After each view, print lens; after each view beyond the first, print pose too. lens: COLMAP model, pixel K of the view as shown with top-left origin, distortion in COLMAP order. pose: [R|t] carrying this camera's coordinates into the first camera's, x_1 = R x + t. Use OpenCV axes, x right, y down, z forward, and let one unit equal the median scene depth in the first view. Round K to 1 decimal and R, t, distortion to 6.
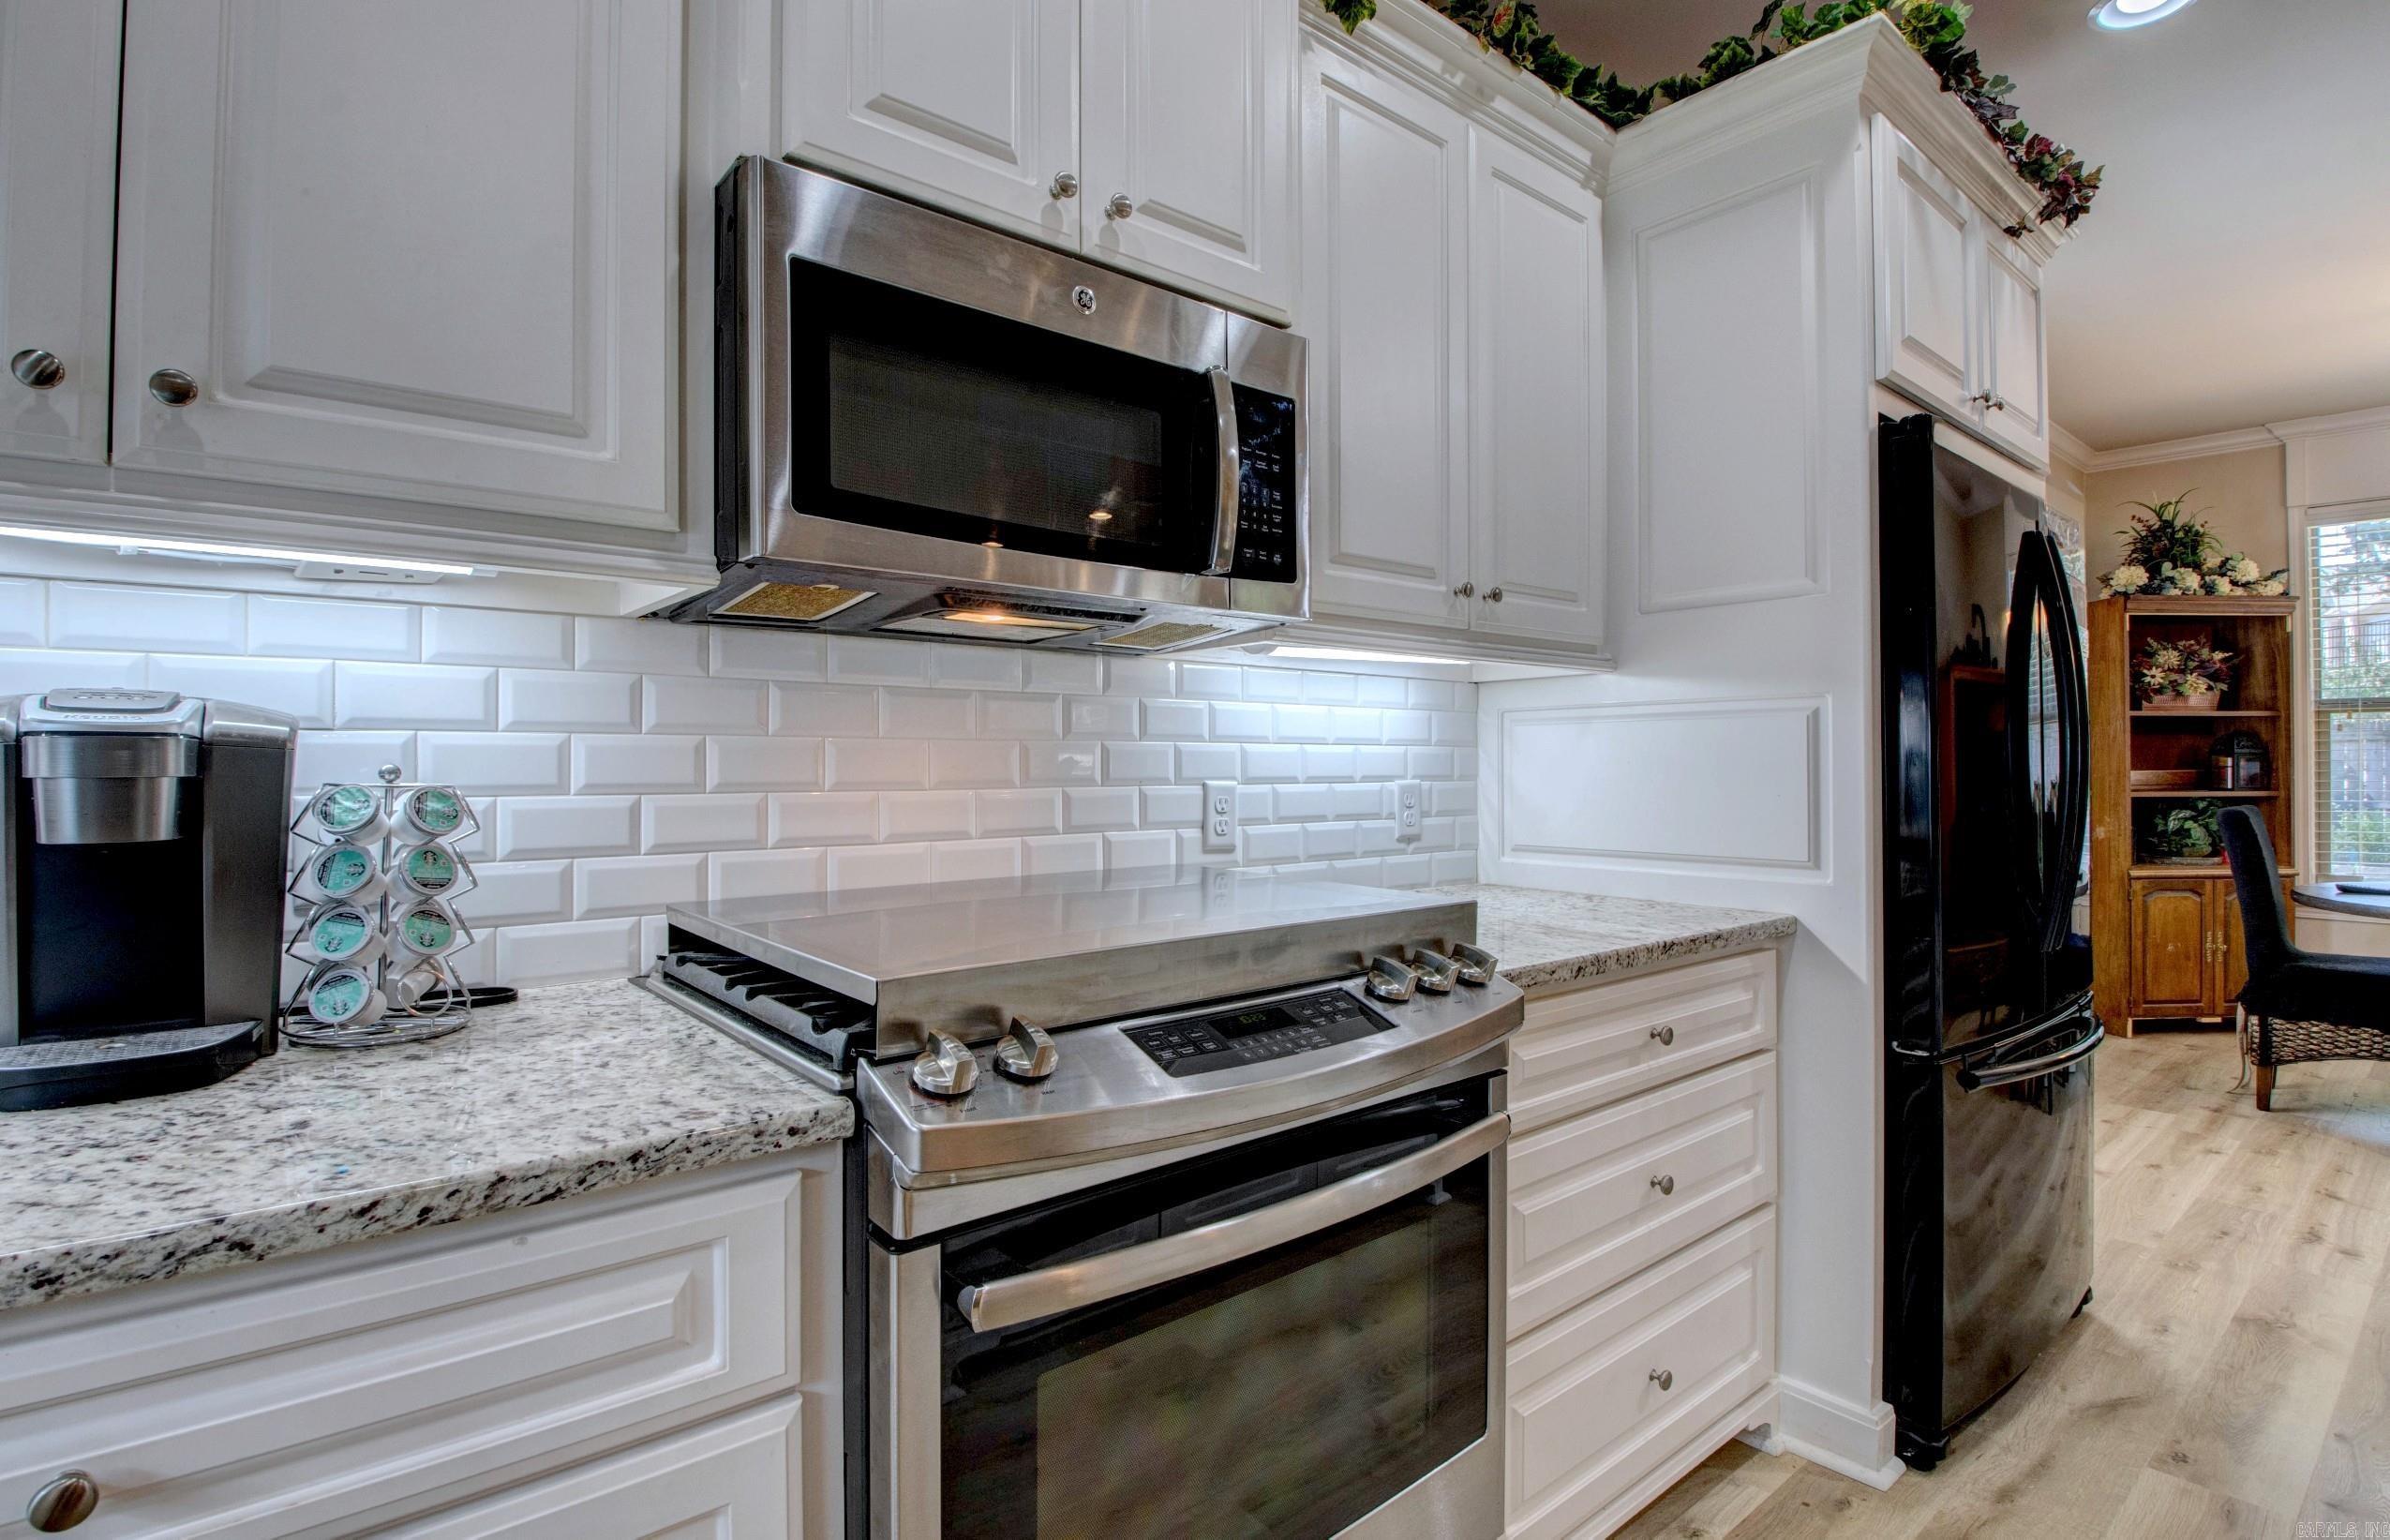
lens RADIAL K [[1106.5, 0, 1201.4], [0, 1106.5, 763.4], [0, 0, 1]] dist [0.031076, -0.037312]
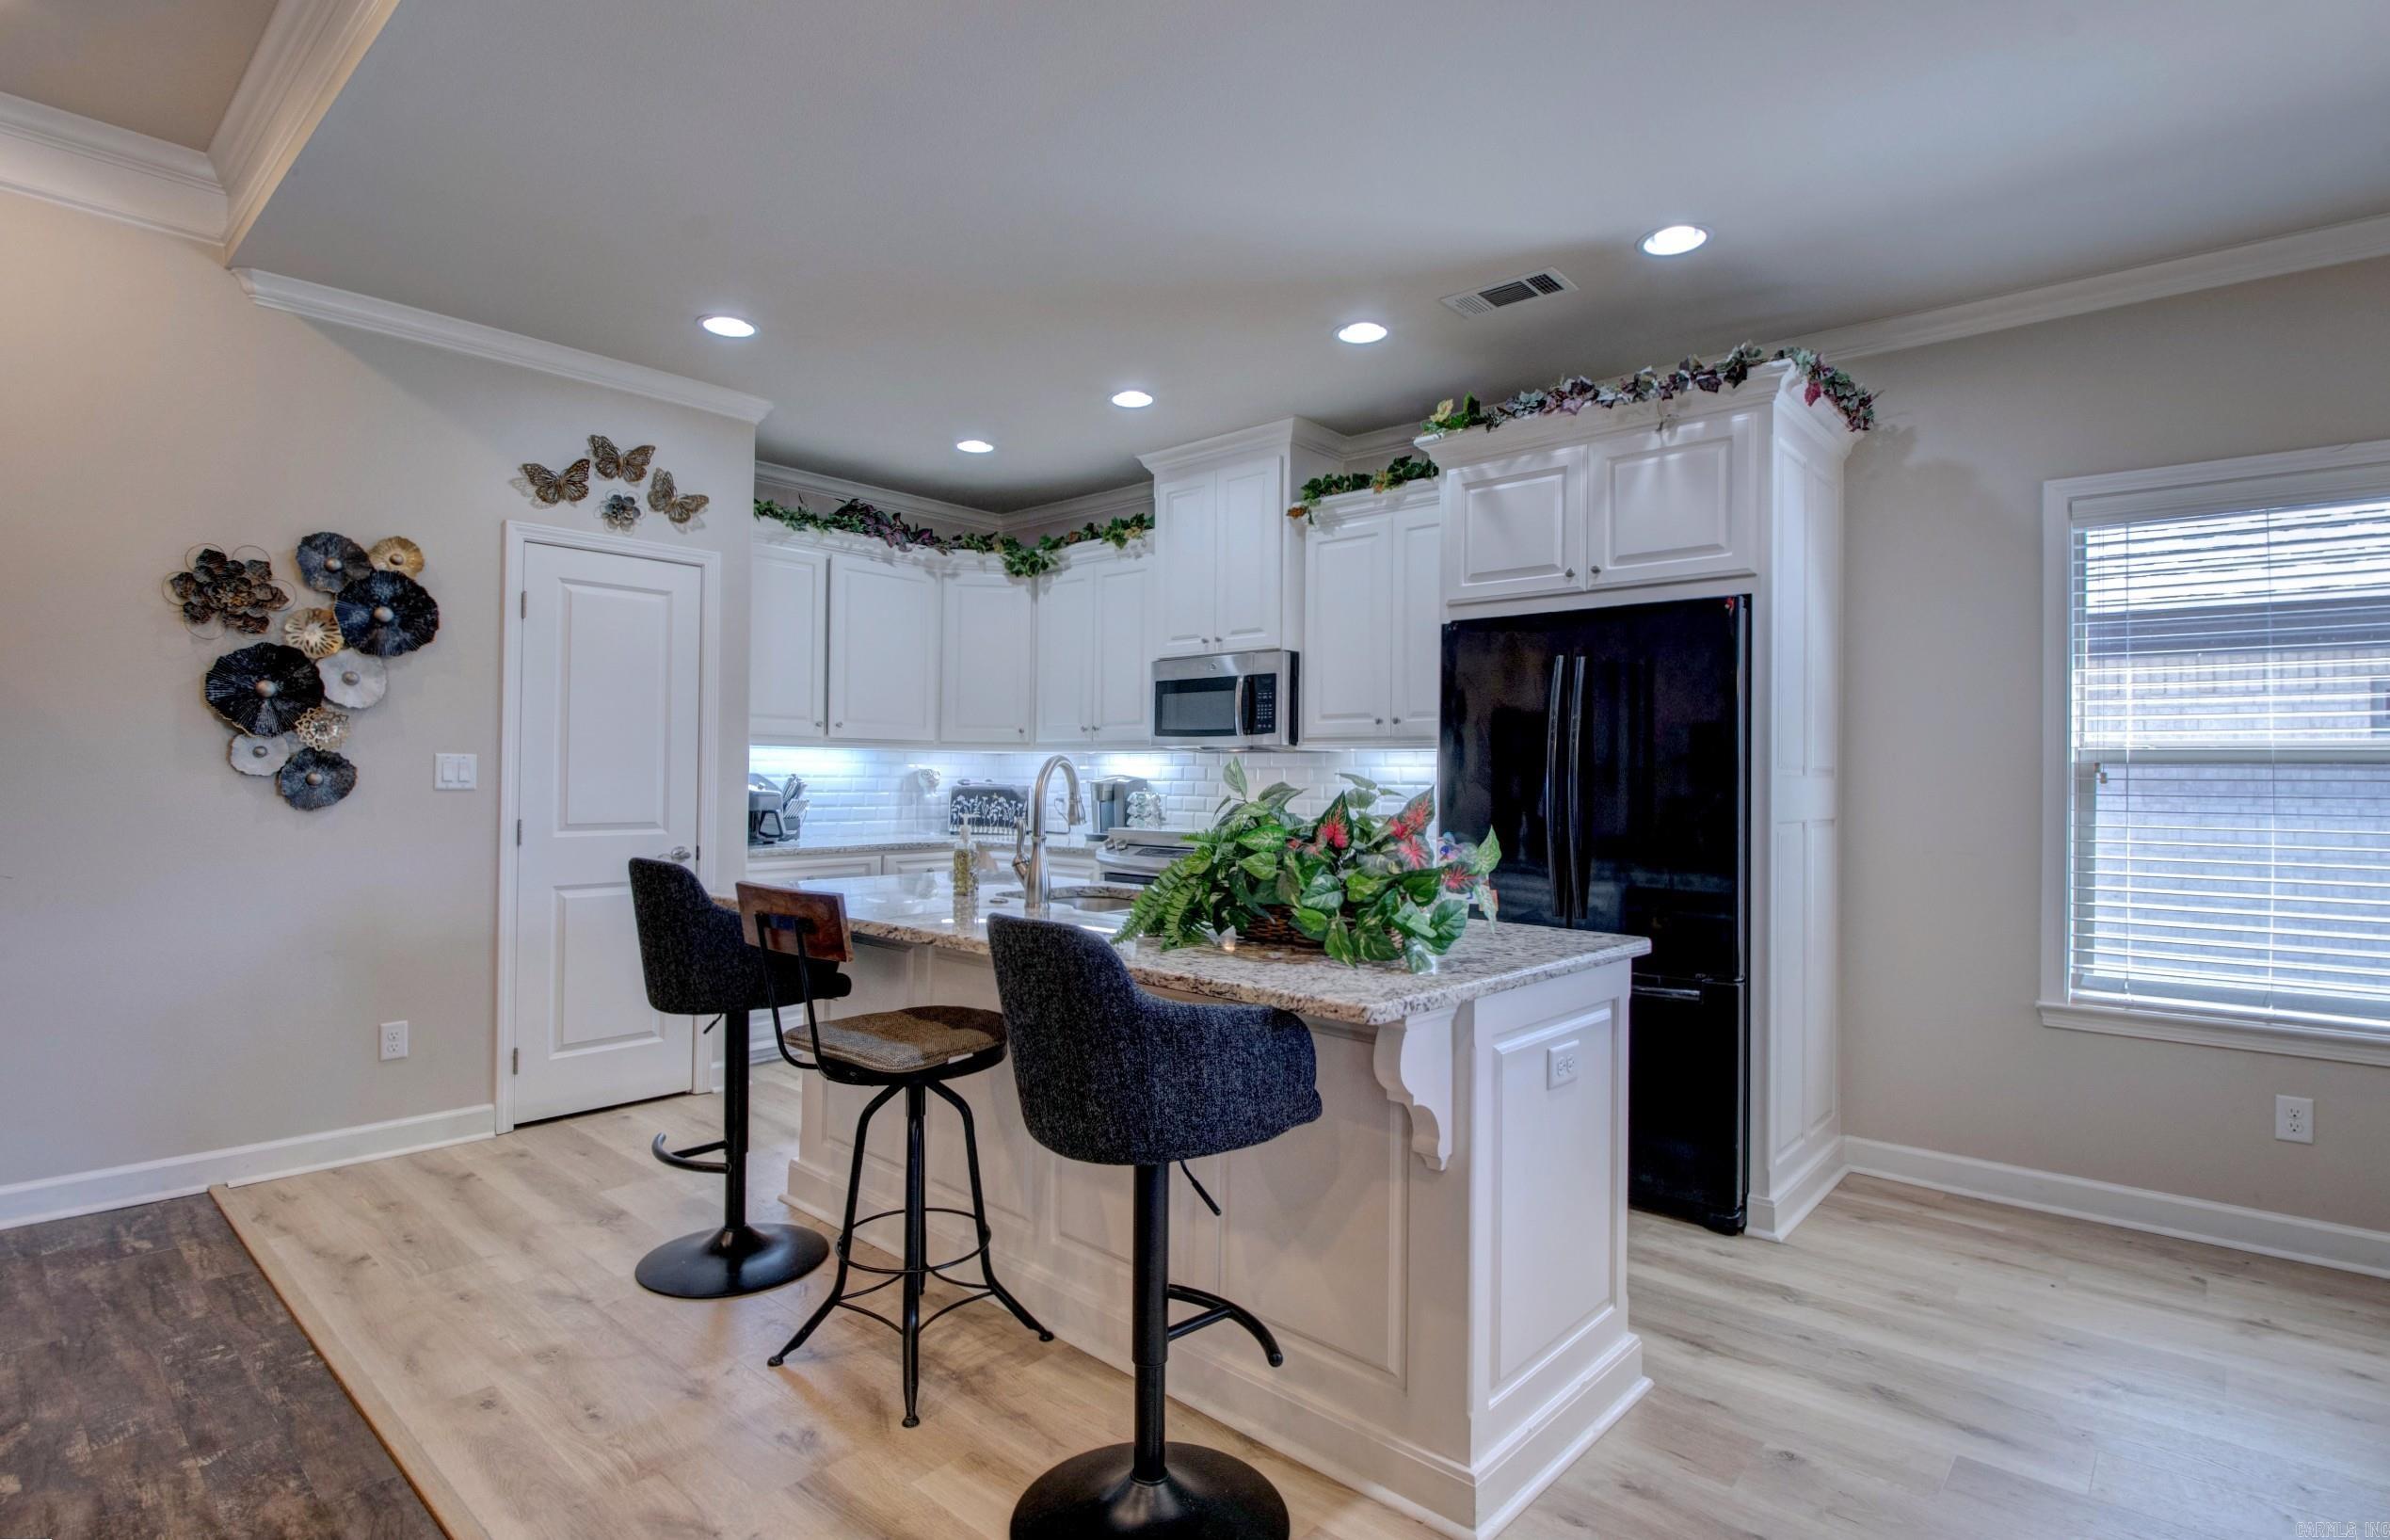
lens RADIAL K [[1155.9, 0, 1126.1], [0, 1155.9, 761.0], [0, 0, 1]] dist [0.013083, -0.025235]
pose [[0.117285, -0.007575, -0.993069, 3.294200], [-0.007526, 0.999935, -0.008516, -0.059212], [0.993070, 0.008473, 0.117221, 0.230587]]
